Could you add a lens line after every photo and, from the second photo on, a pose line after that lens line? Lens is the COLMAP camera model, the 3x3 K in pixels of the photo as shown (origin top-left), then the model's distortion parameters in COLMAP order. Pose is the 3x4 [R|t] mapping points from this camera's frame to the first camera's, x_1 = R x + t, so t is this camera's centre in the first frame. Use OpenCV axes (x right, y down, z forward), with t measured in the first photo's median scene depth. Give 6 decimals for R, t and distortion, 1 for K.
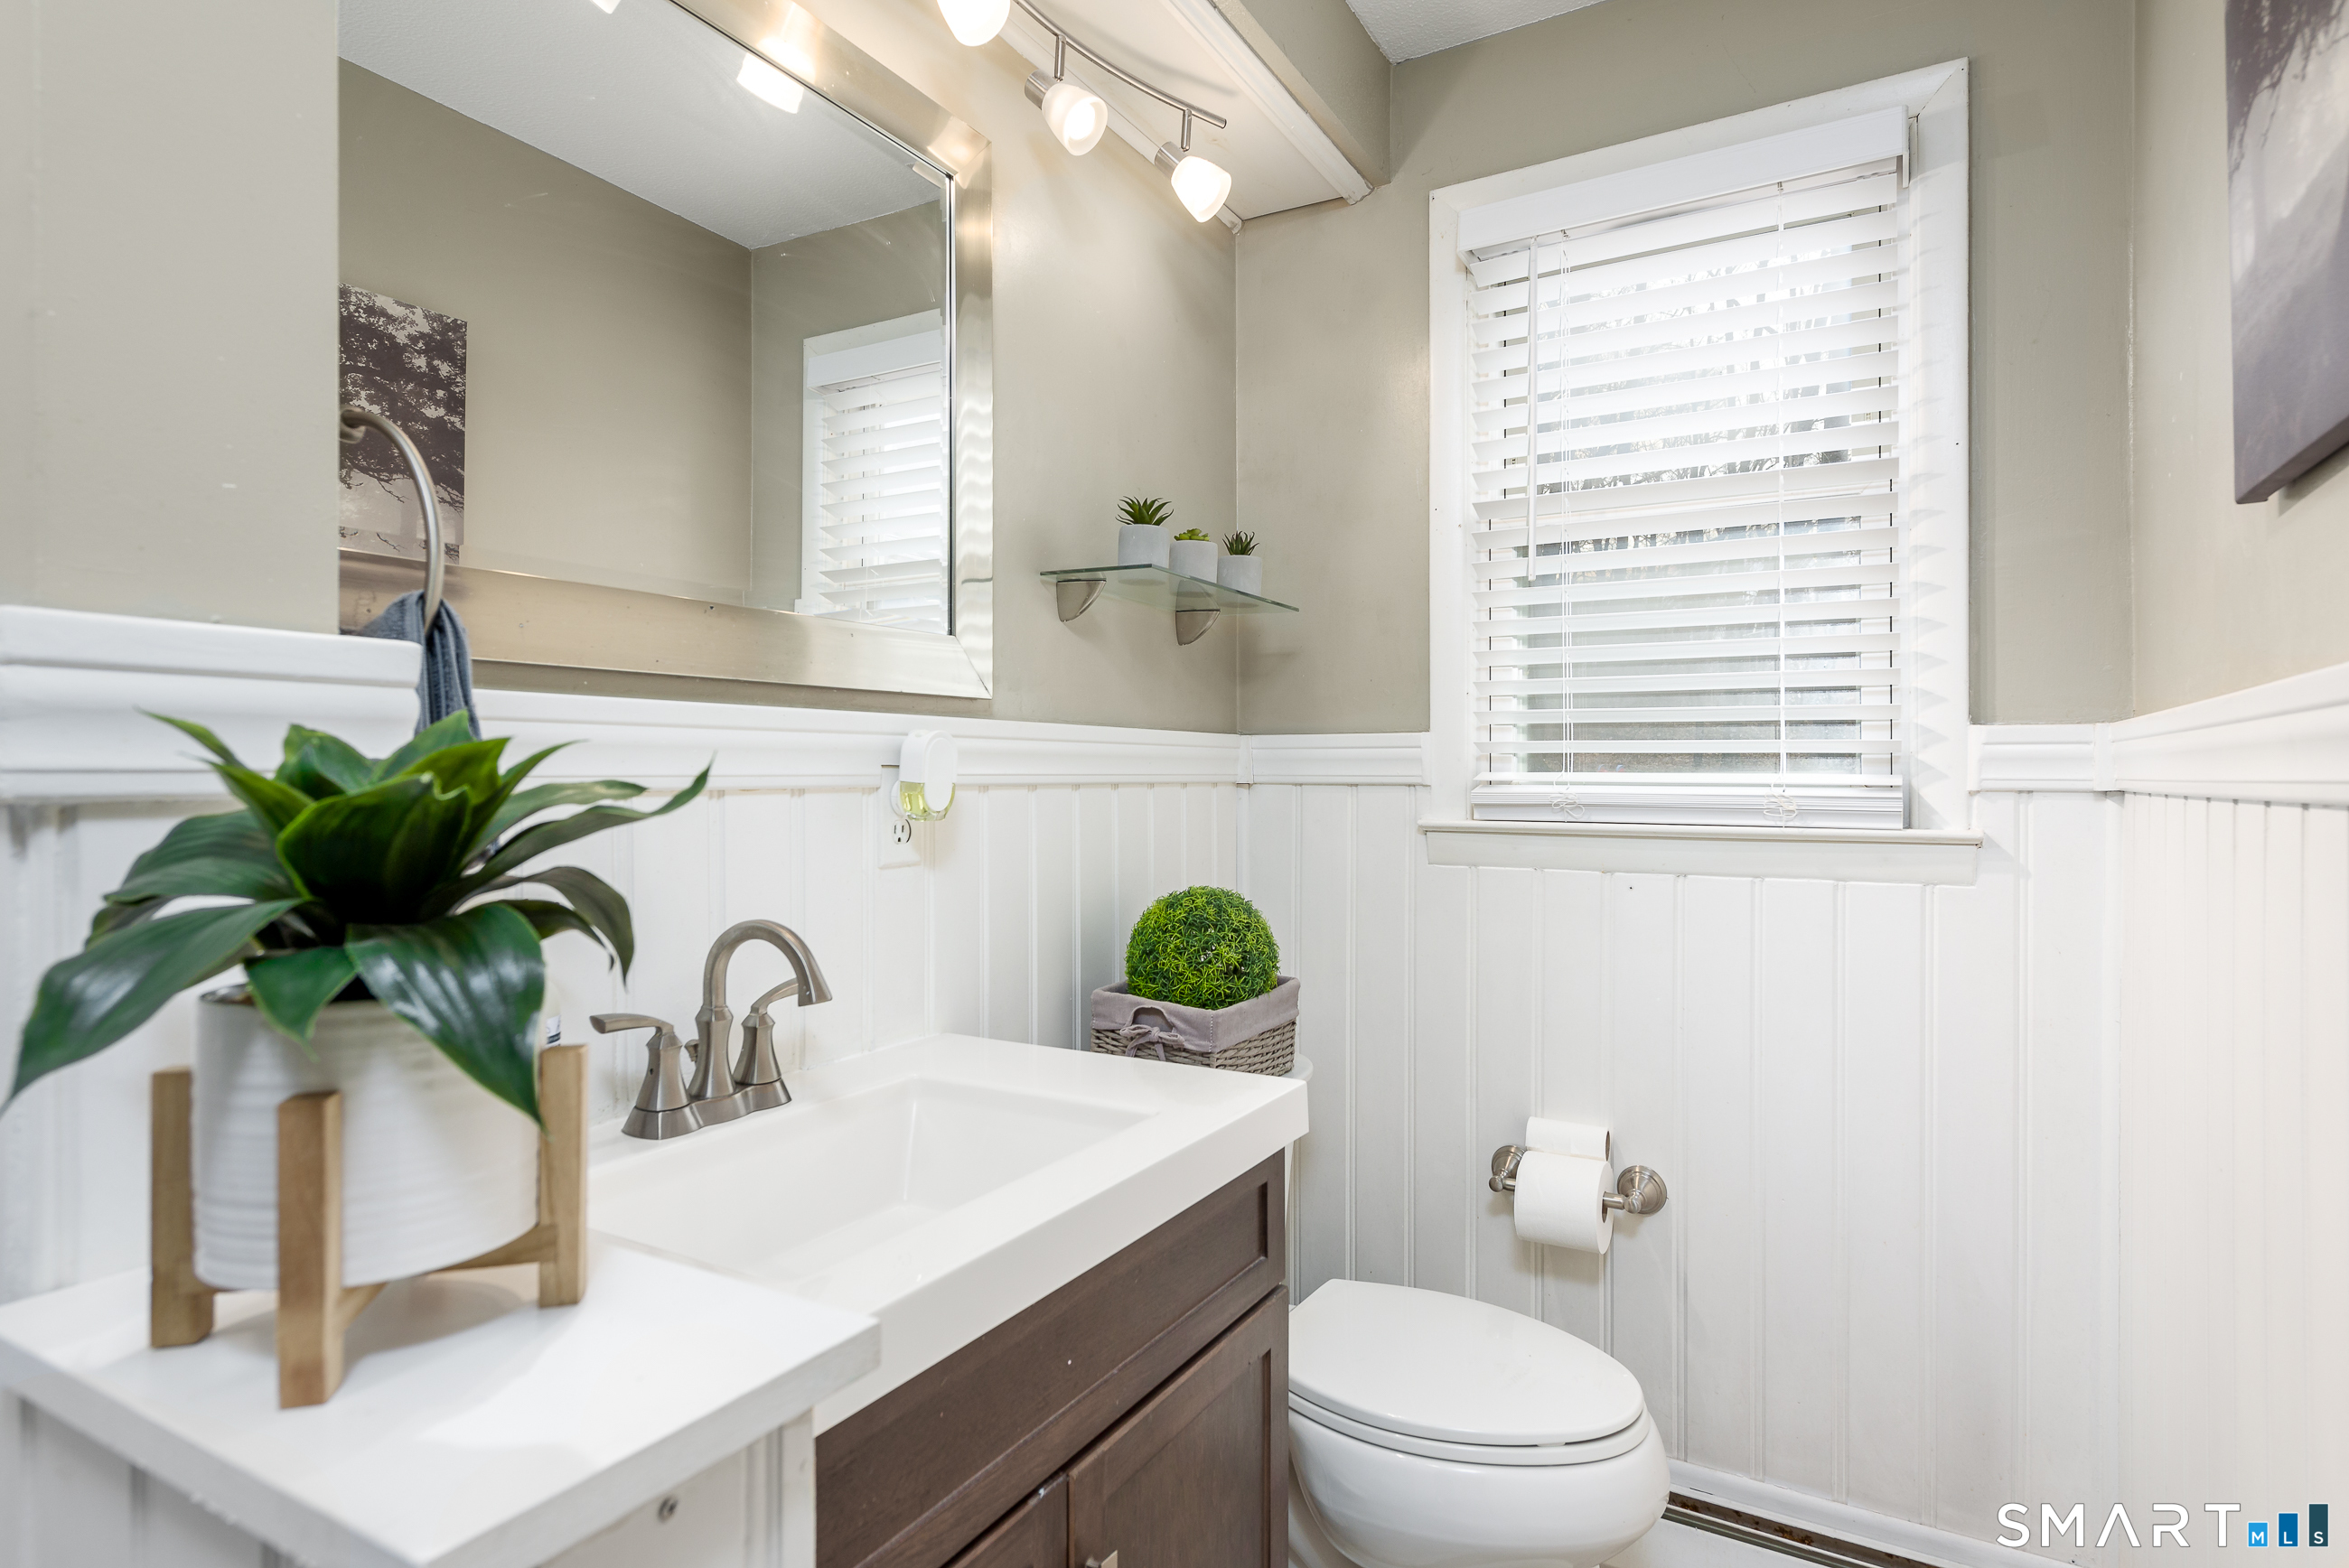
lens RADIAL K [[1243.2, 0, 1159.0], [0, 1243.2, 780.4], [0, 0, 1]] dist [0.003249, -0.002014]
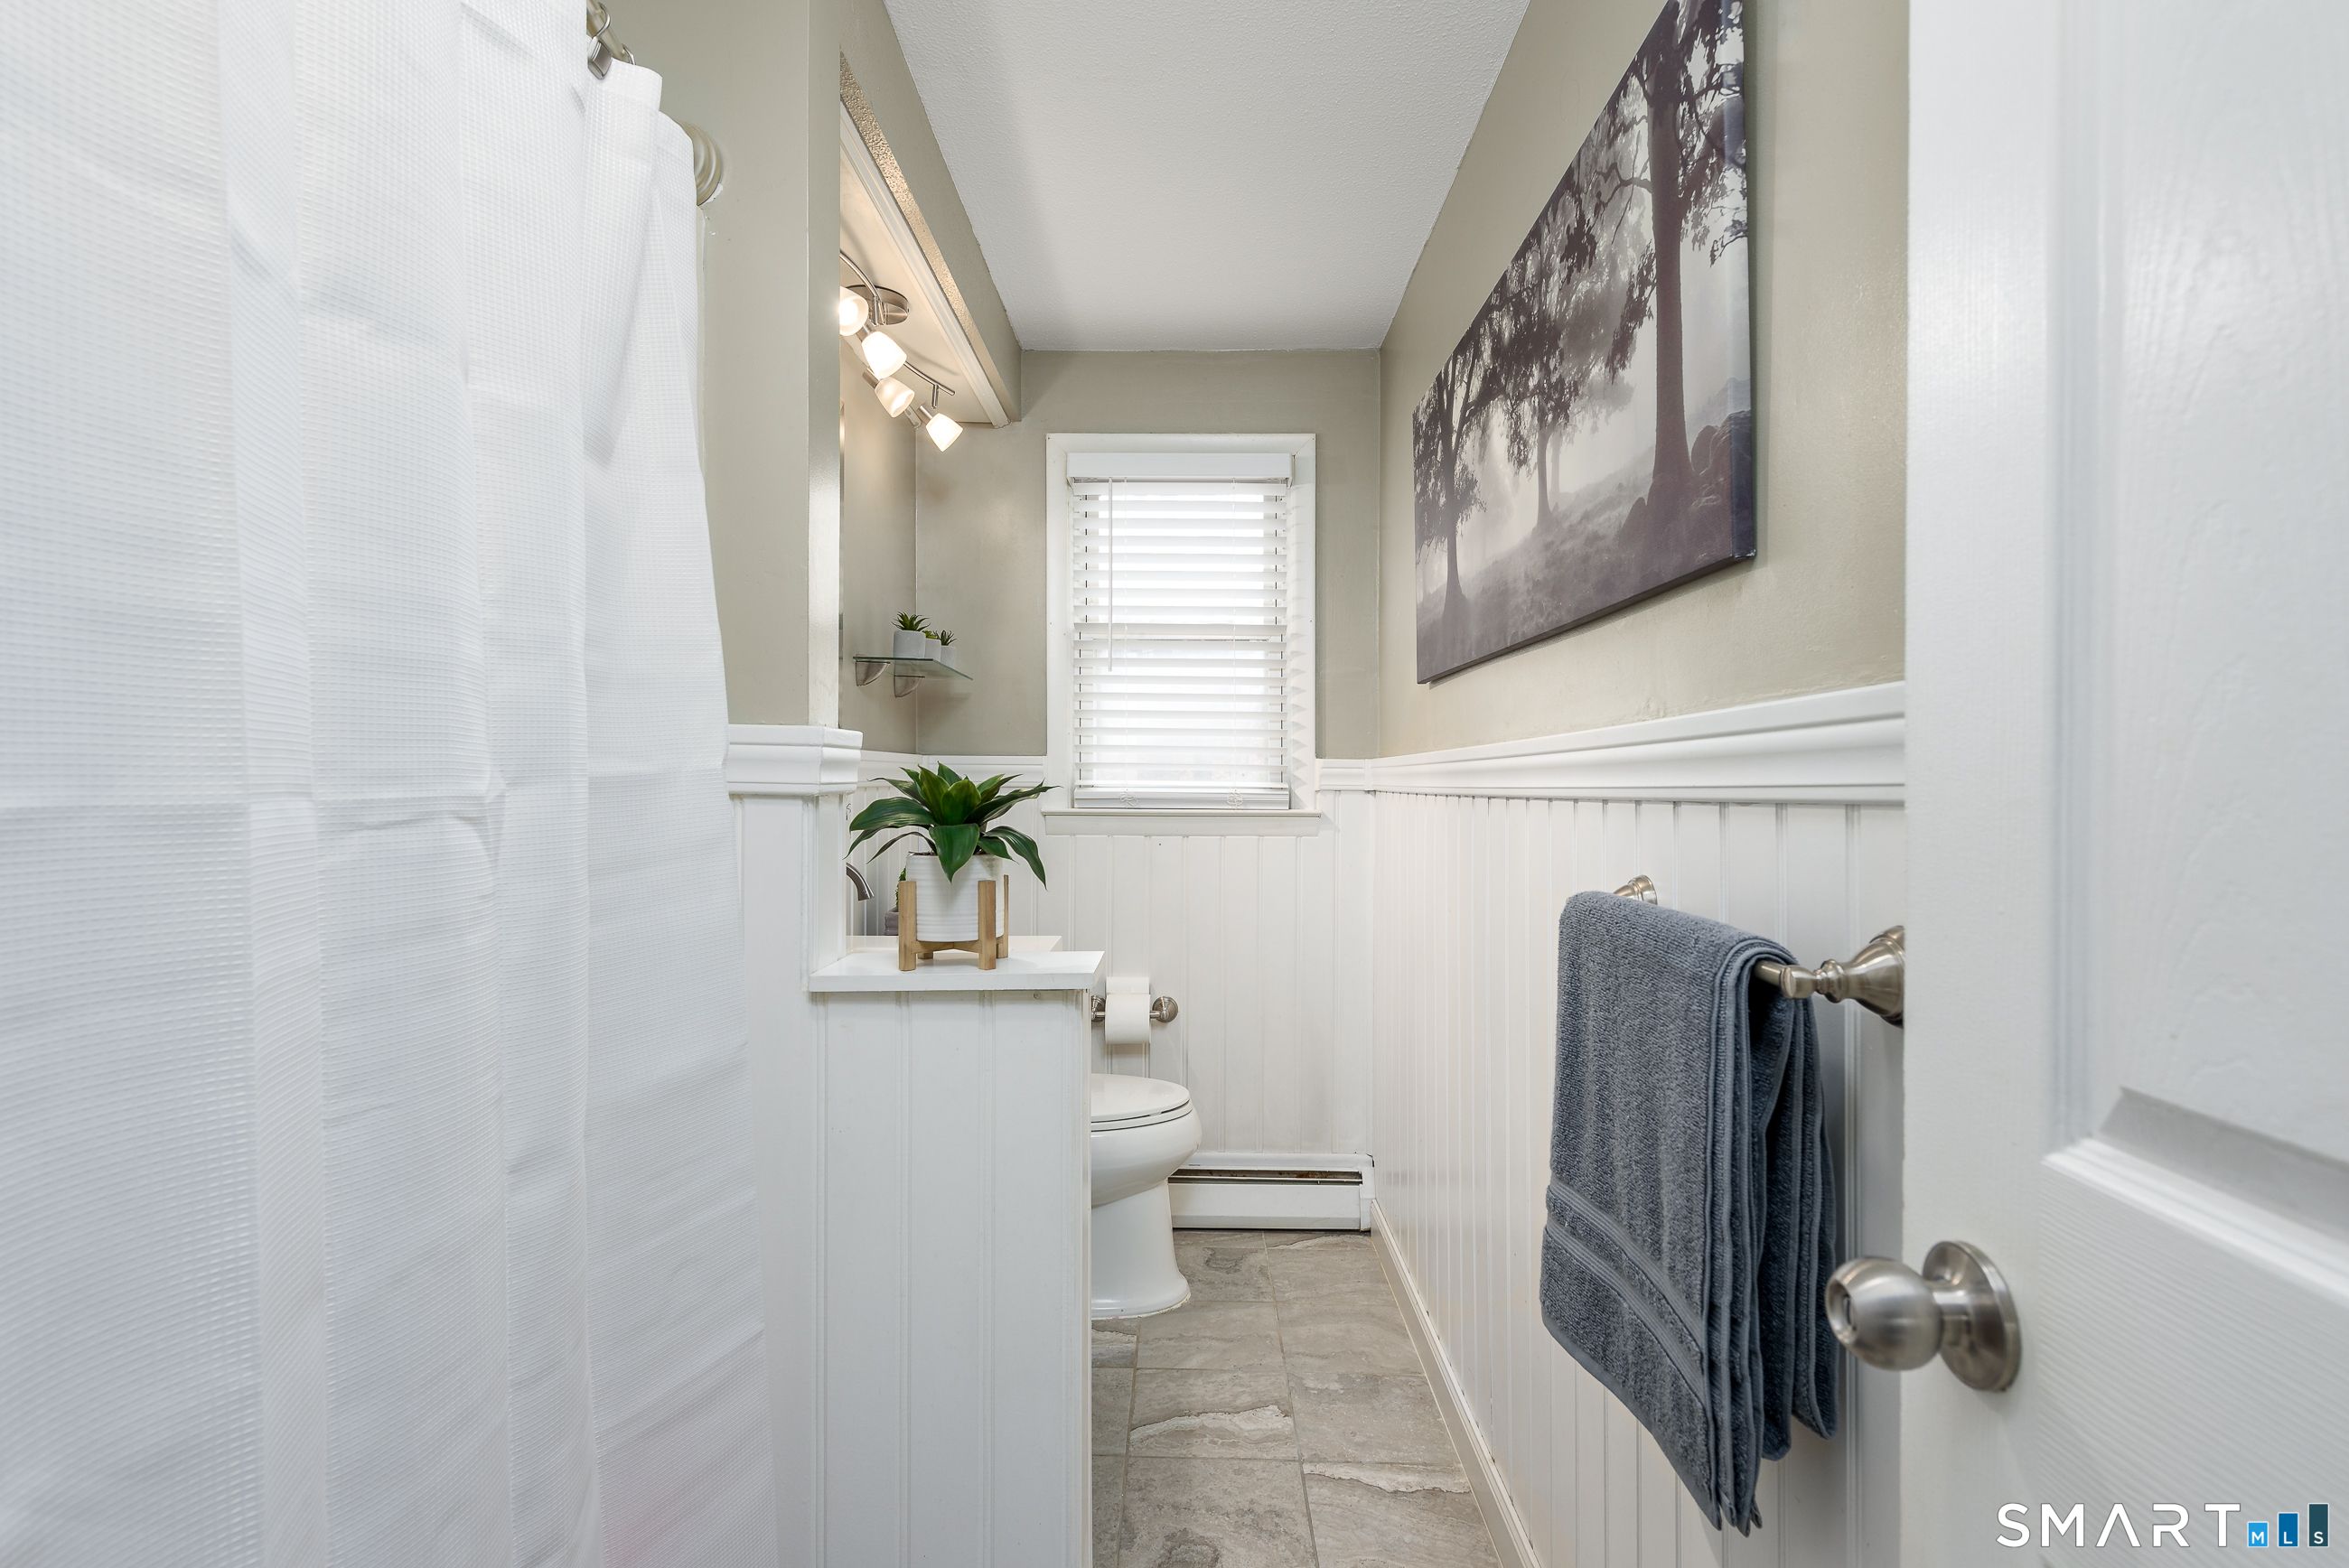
lens RADIAL K [[1234.1, 0, 1177.7], [0, 1234.1, 783.7], [0, 0, 1]] dist [-0.000102, -0.000022]
pose [[0.863259, 0.000785, 0.504760, -0.552832], [-0.002851, 0.999990, 0.003321, -0.008822], [-0.504753, -0.004306, 0.863253, -0.620230]]
